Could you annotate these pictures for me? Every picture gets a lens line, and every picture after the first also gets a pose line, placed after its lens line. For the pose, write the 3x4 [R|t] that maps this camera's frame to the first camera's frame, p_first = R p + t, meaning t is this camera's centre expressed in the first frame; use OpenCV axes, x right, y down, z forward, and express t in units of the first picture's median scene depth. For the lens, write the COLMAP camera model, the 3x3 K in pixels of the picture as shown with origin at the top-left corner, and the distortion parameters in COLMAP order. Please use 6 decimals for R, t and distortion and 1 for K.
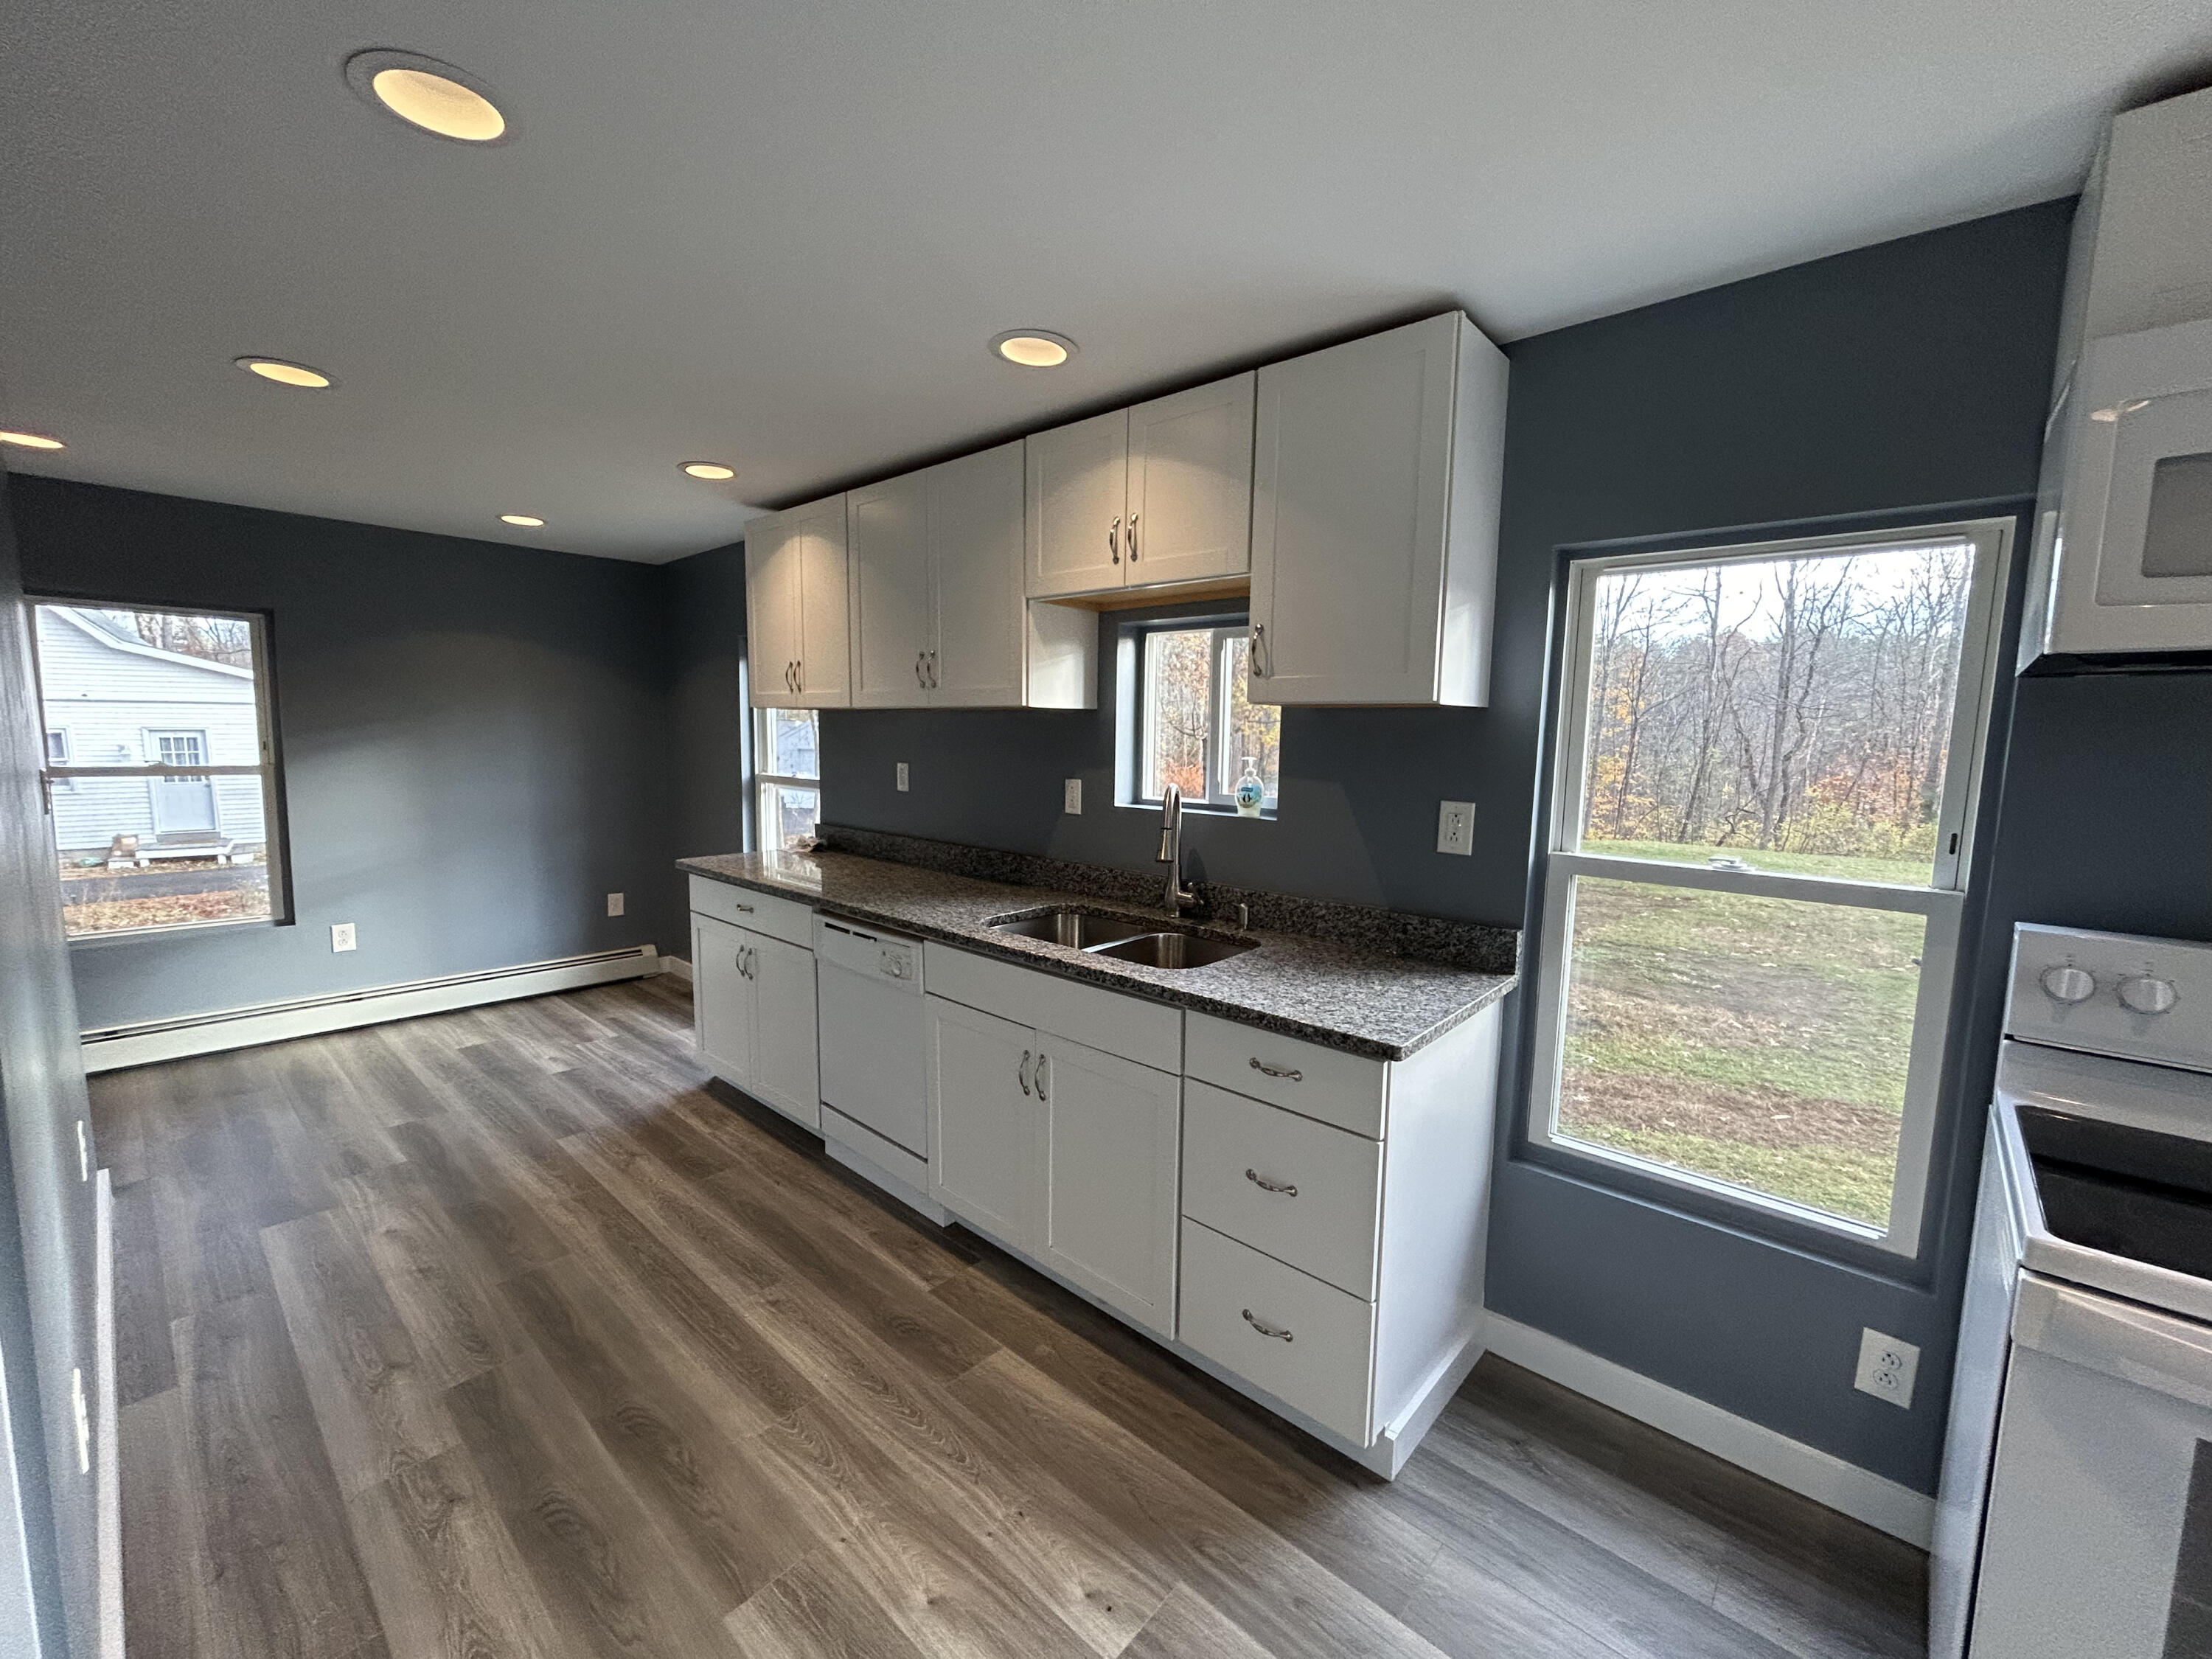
lens RADIAL K [[891.6, 0, 1093.0], [0, 891.6, 828.6], [0, 0, 1]] dist [0.002026, 0.000245]
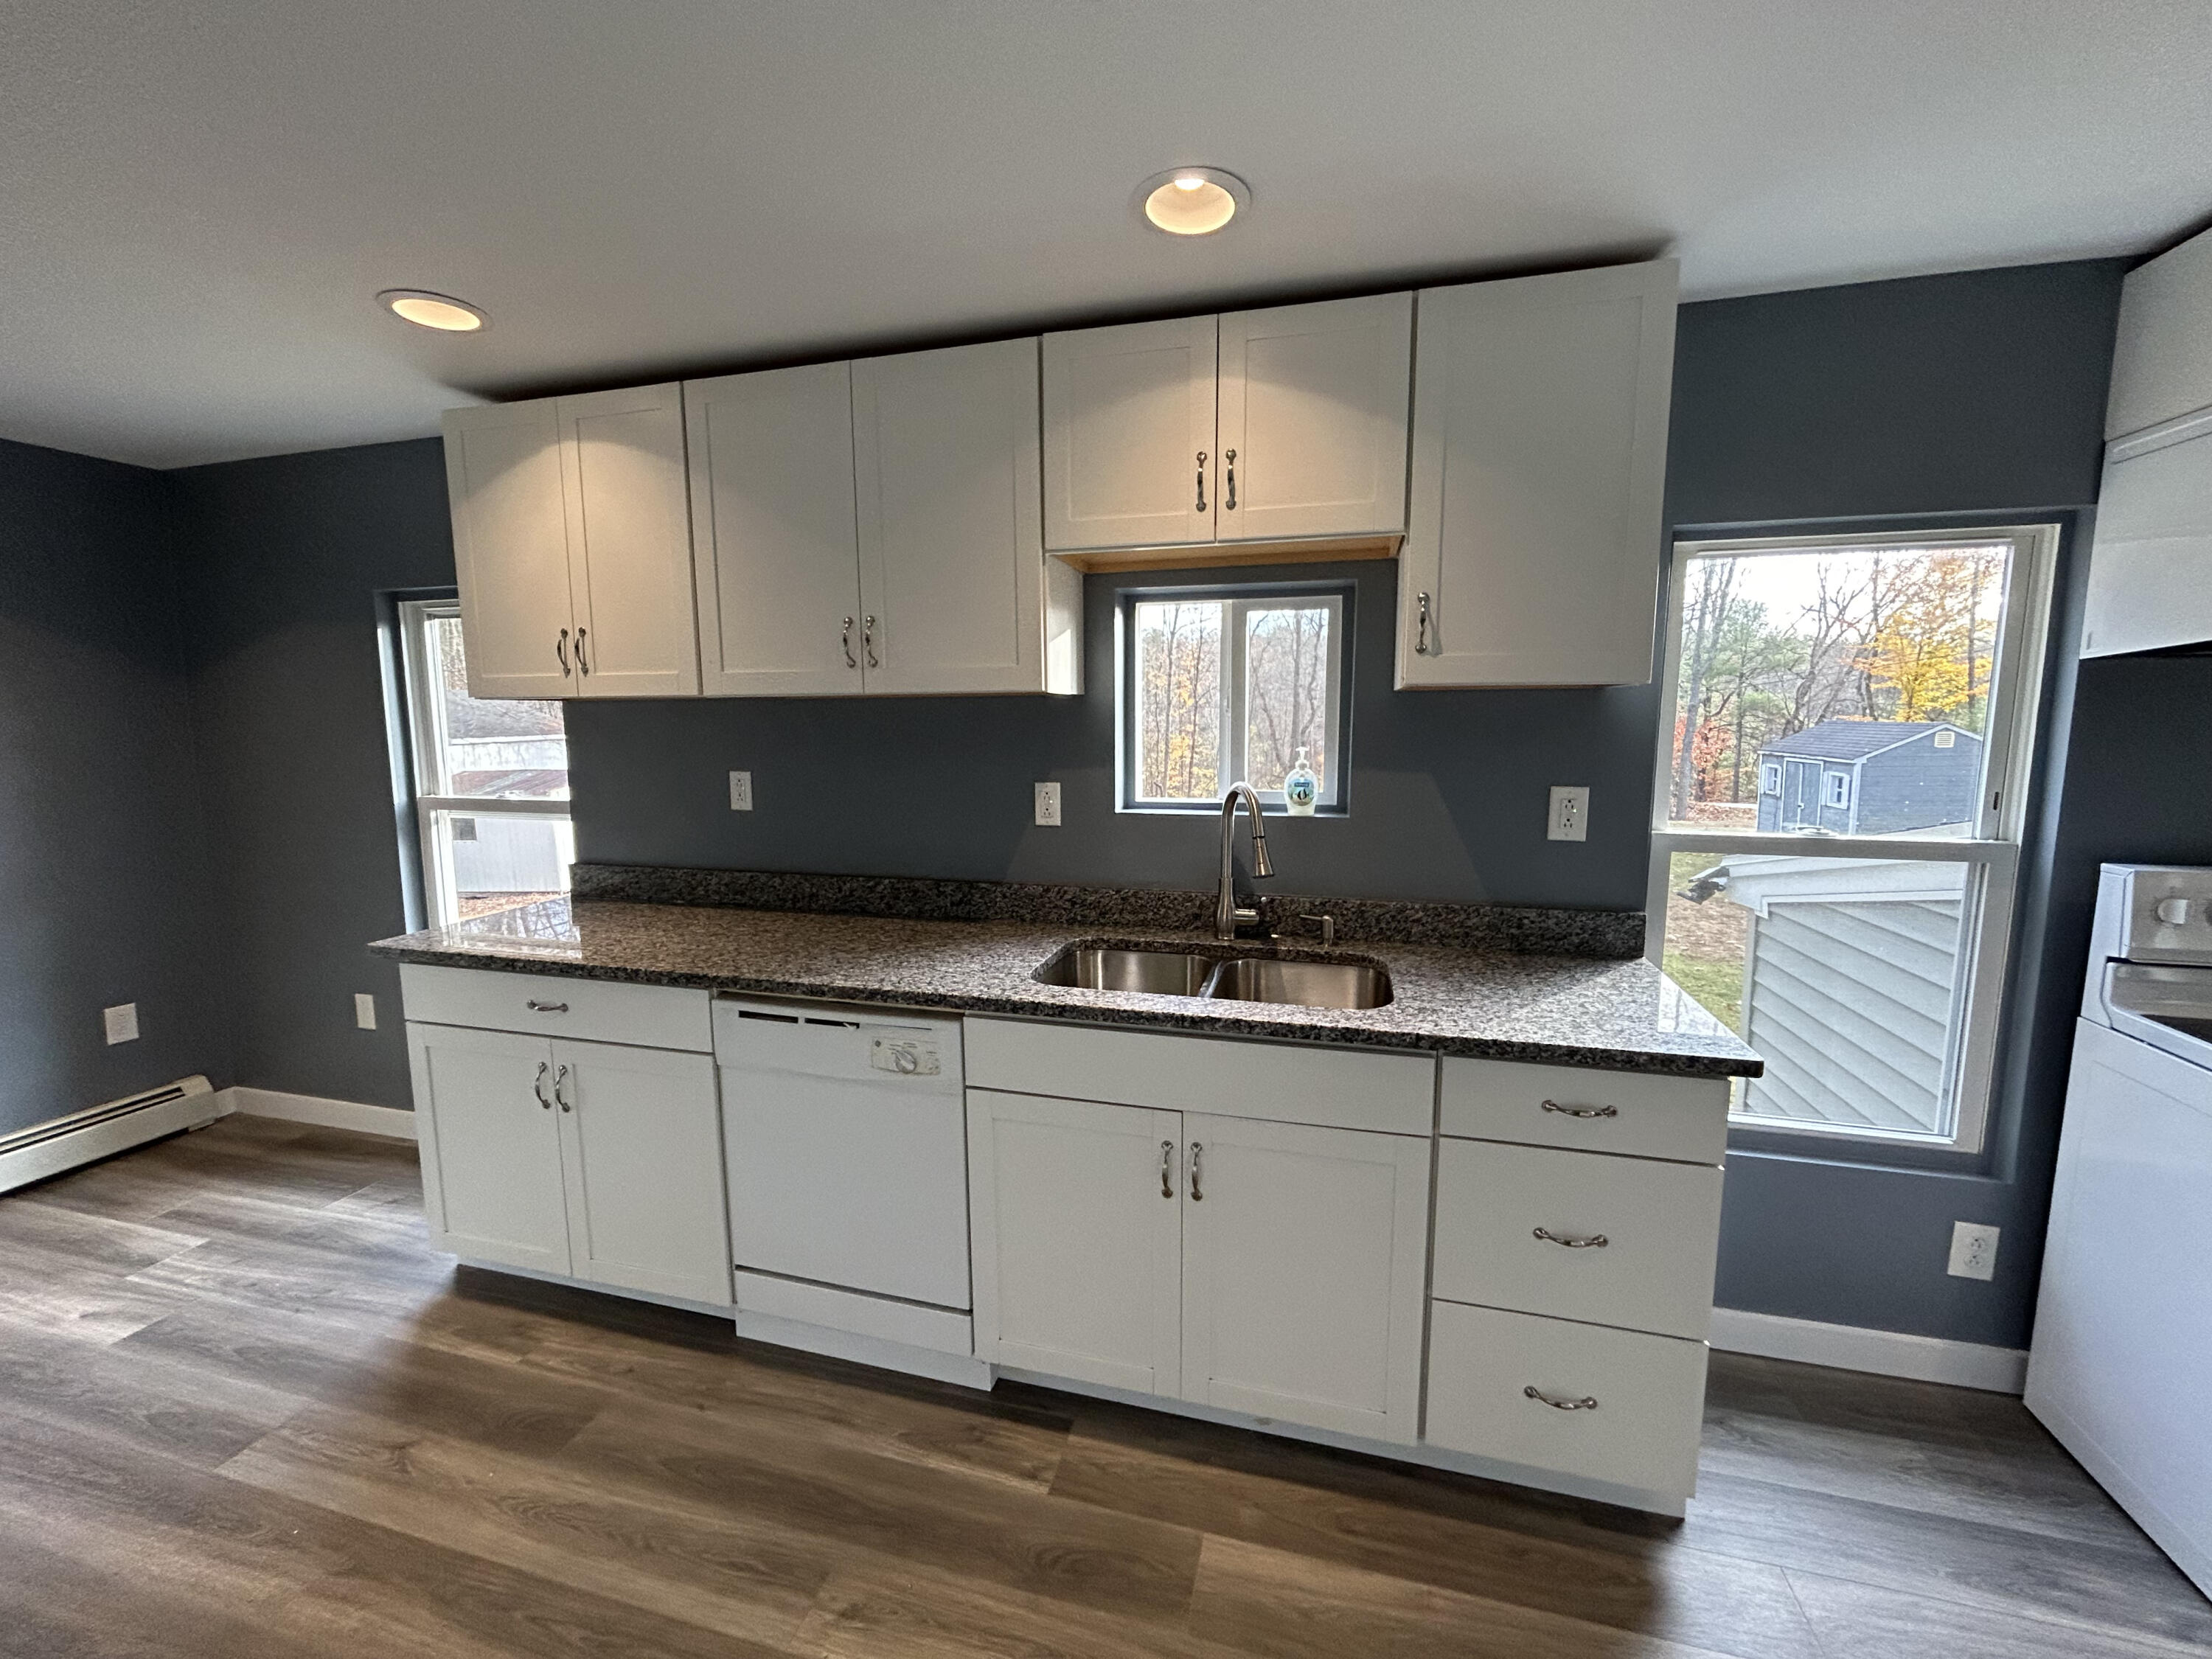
lens RADIAL K [[891.6, 0, 1105.3], [0, 891.6, 830.7], [0, 0, 1]] dist [0.002026, 0.000245]
pose [[0.891543, -0.076889, 0.446363, -0.381903], [0.069213, 0.997039, 0.033504, -0.040026], [-0.447617, 0.001024, 0.894225, 0.290109]]
